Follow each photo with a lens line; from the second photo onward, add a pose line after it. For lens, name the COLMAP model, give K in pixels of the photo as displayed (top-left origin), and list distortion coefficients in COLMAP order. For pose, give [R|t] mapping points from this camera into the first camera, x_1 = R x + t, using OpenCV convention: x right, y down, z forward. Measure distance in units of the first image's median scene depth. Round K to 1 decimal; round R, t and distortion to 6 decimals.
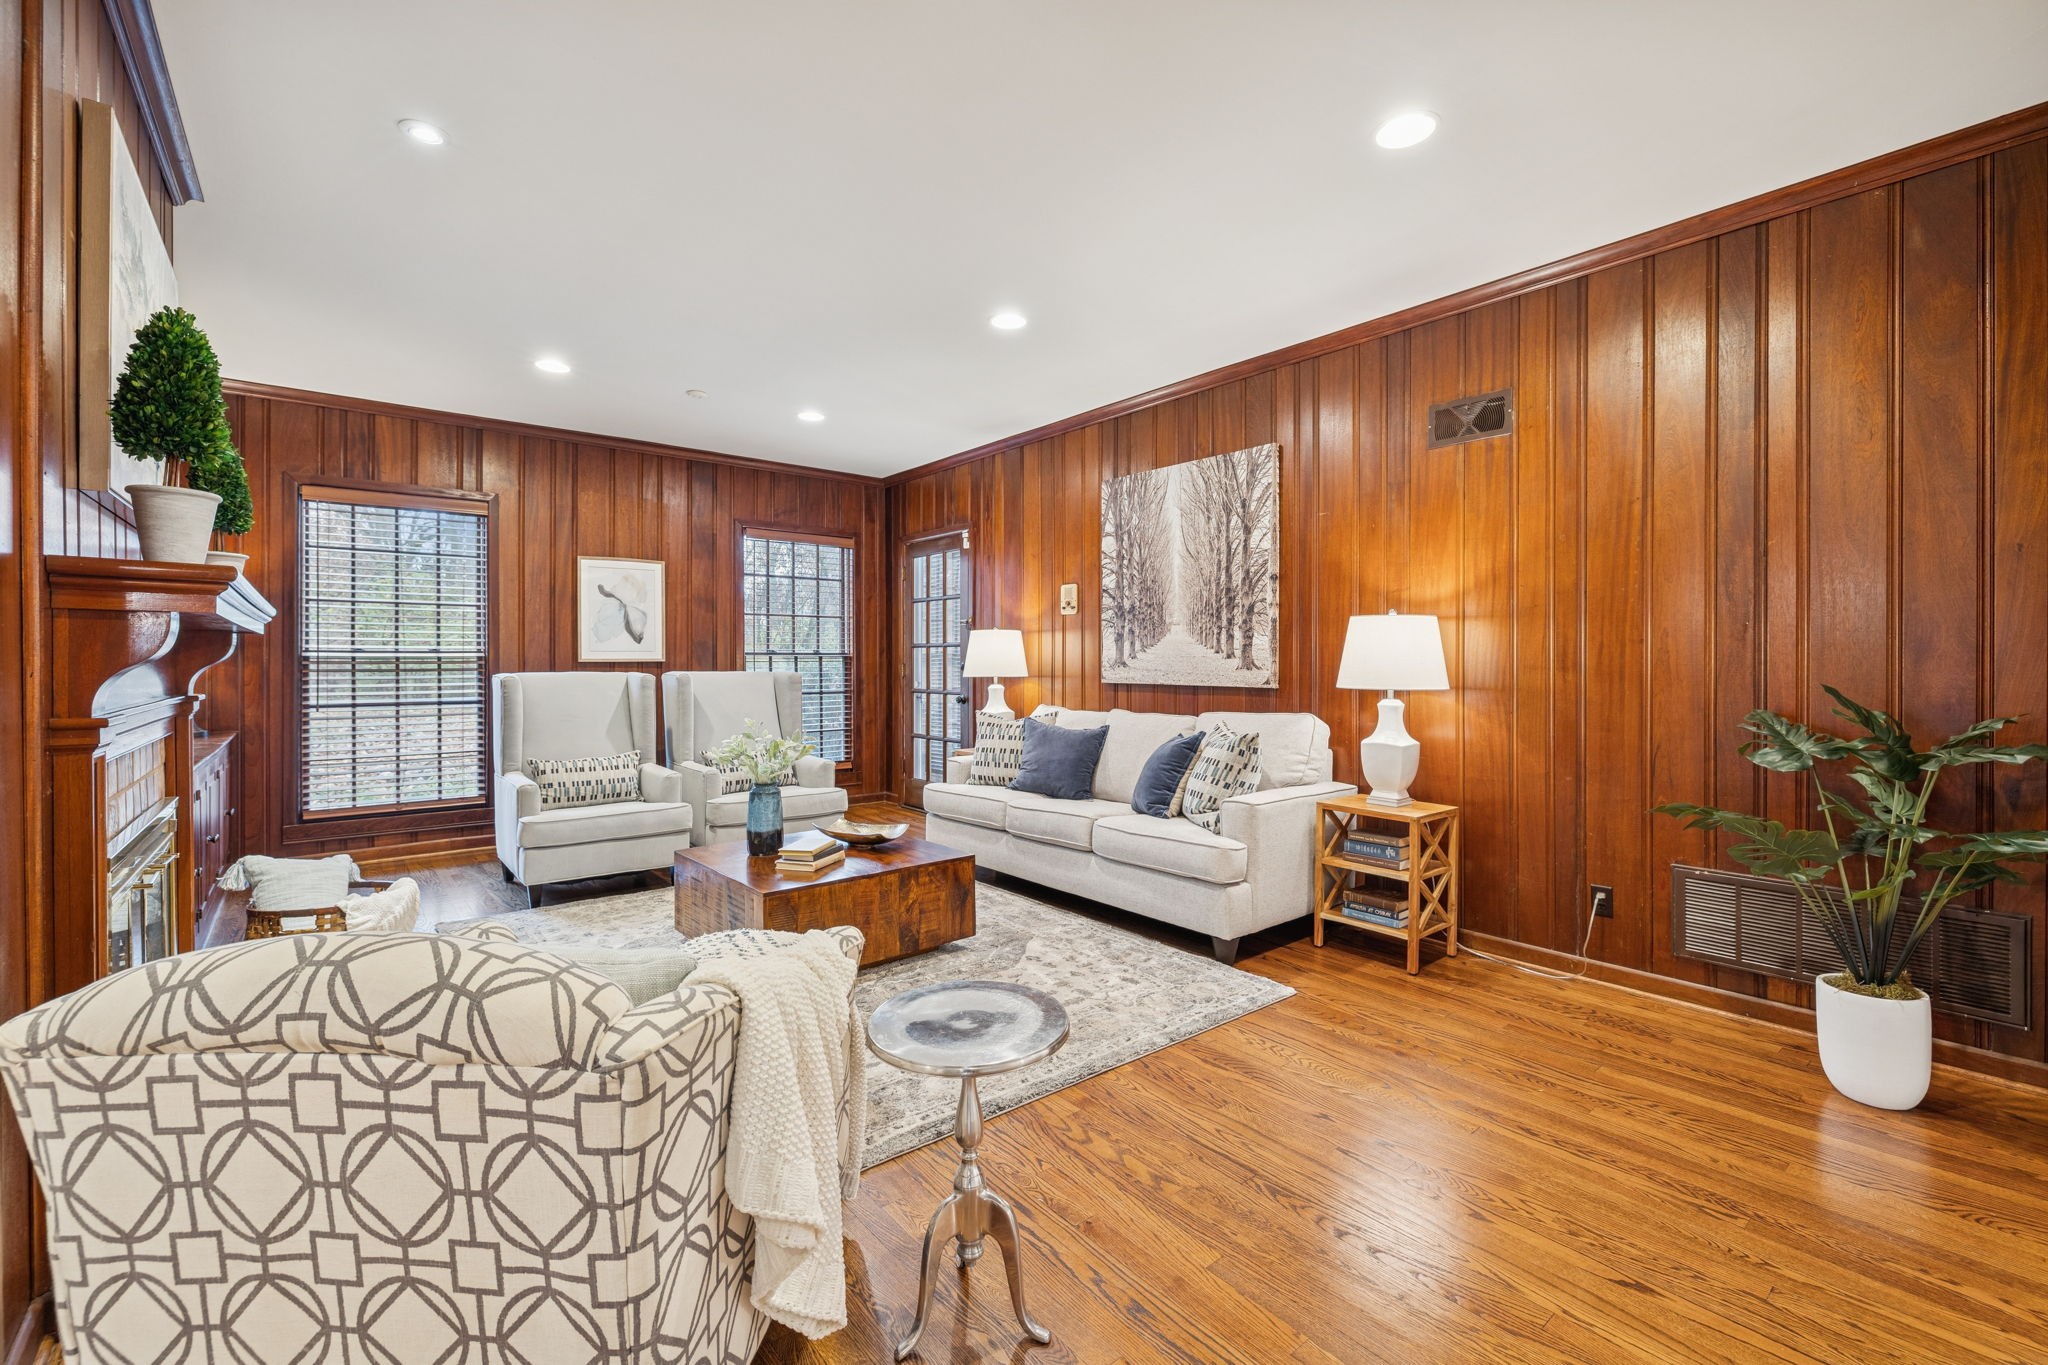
lens RADIAL K [[854.5, 0, 1016.6], [0, 854.5, 671.1], [0, 0, 1]] dist [-0.001878, -0.000300]
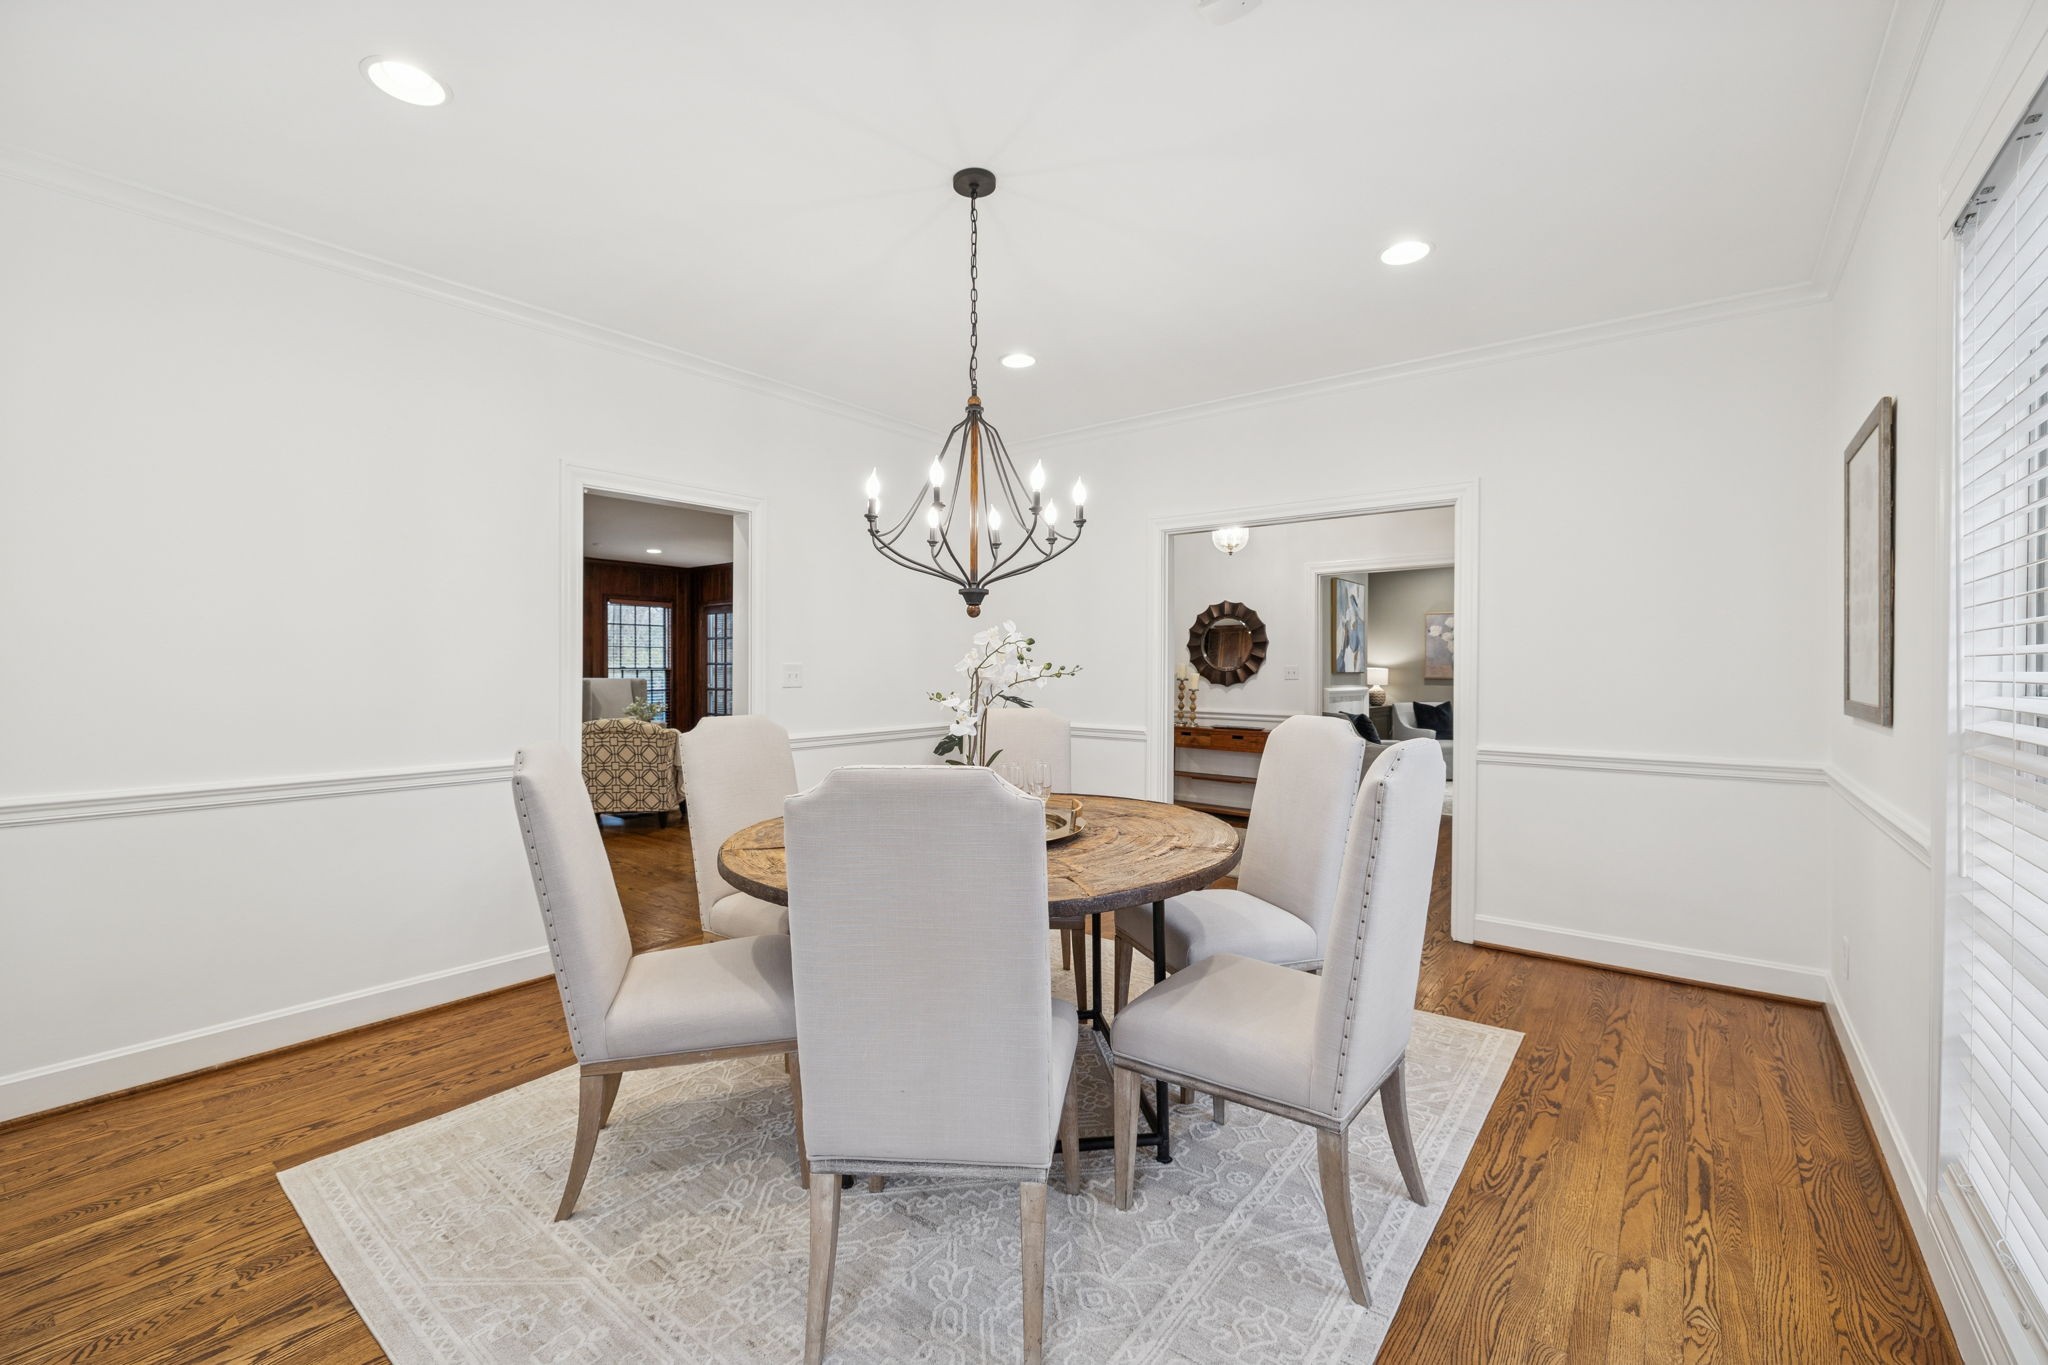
lens RADIAL K [[854.5, 0, 1021.7], [0, 854.5, 673.4], [0, 0, 1]] dist [-0.001878, -0.000300]
pose [[0.972961, -0.003085, 0.230948, 0.104970], [0.004608, 0.999971, -0.006054, 0.004163], [-0.230923, 0.006954, 0.972947, -0.883163]]
